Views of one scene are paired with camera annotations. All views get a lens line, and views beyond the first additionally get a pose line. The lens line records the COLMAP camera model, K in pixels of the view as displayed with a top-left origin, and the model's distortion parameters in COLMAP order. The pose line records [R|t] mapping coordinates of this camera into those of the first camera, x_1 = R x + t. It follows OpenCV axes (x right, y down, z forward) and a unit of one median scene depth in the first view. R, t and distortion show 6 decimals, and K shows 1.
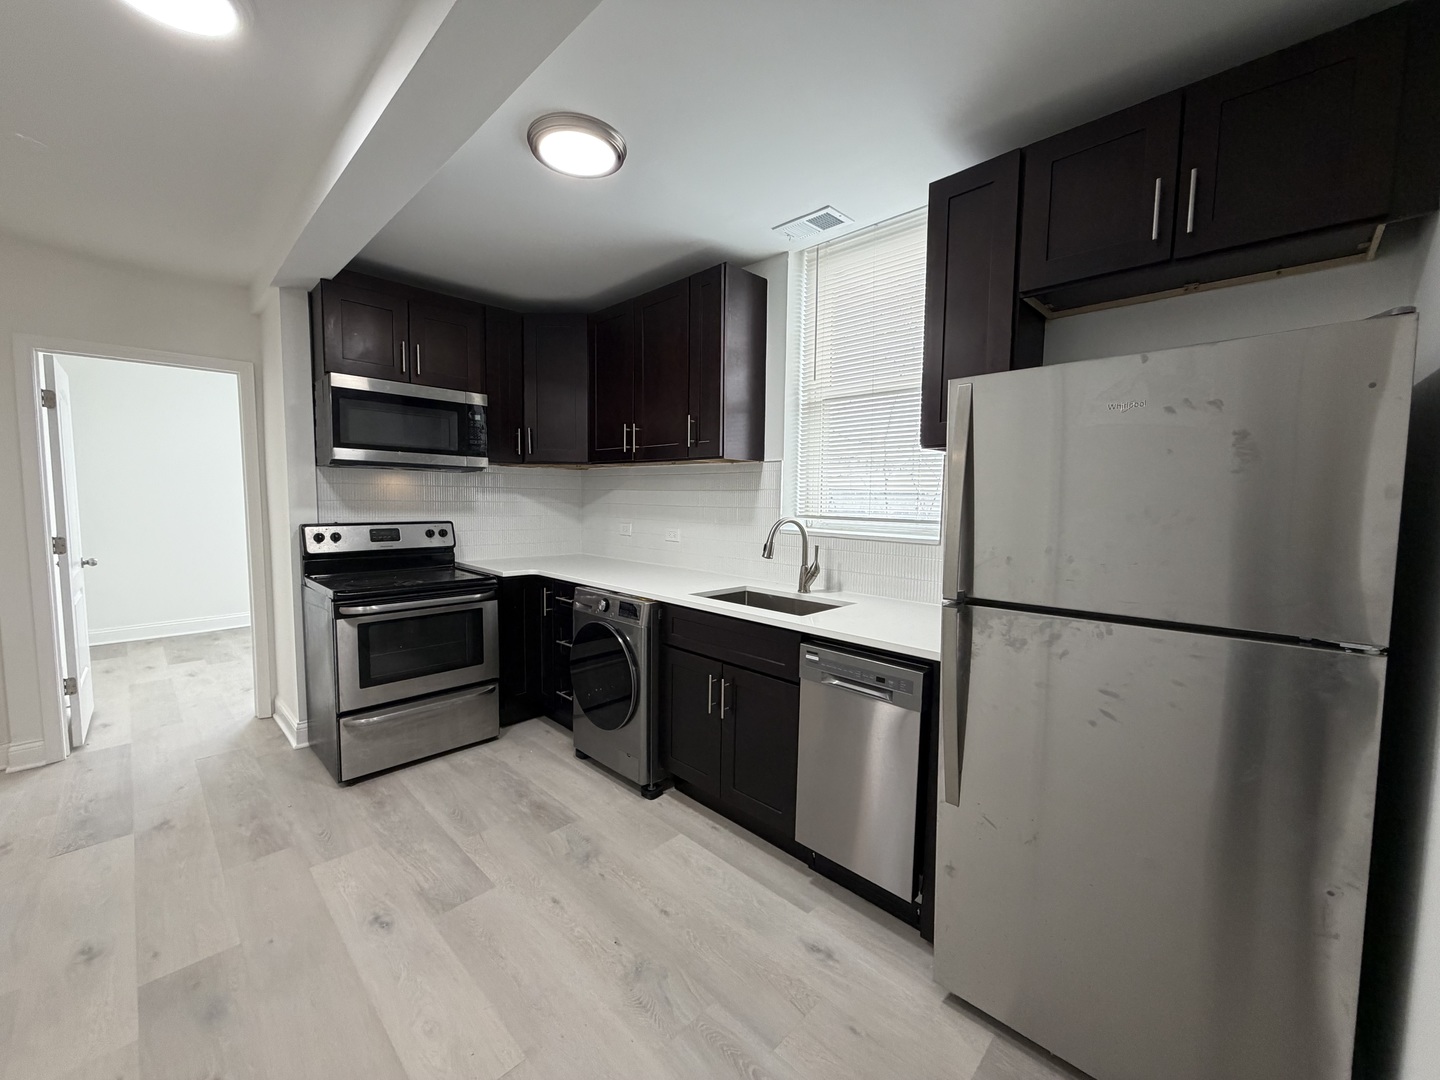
lens RADIAL K [[572.1, 0, 717.7], [0, 572.1, 538.7], [0, 0, 1]] dist [0.001175, -0.000149]
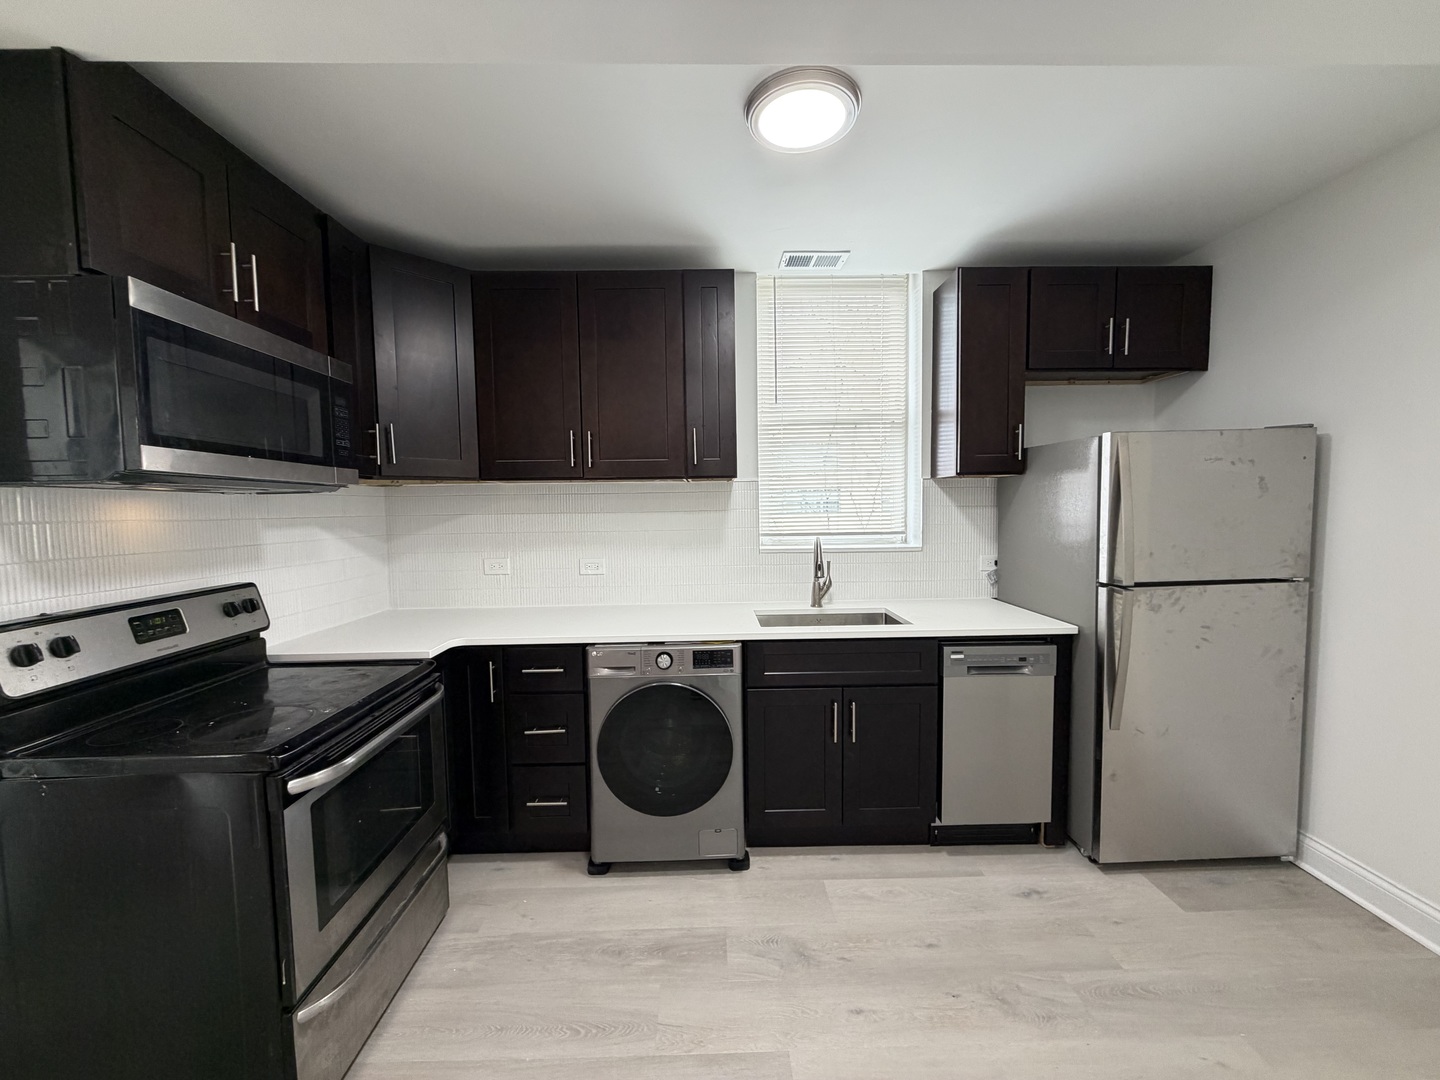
lens RADIAL K [[572.1, 0, 717.3], [0, 572.1, 539.9], [0, 0, 1]] dist [0.001175, -0.000149]
pose [[0.698708, -0.067094, 0.712253, -0.732960], [0.077796, 0.996814, 0.017582, -0.062642], [-0.711164, 0.043126, 0.701702, 0.397867]]
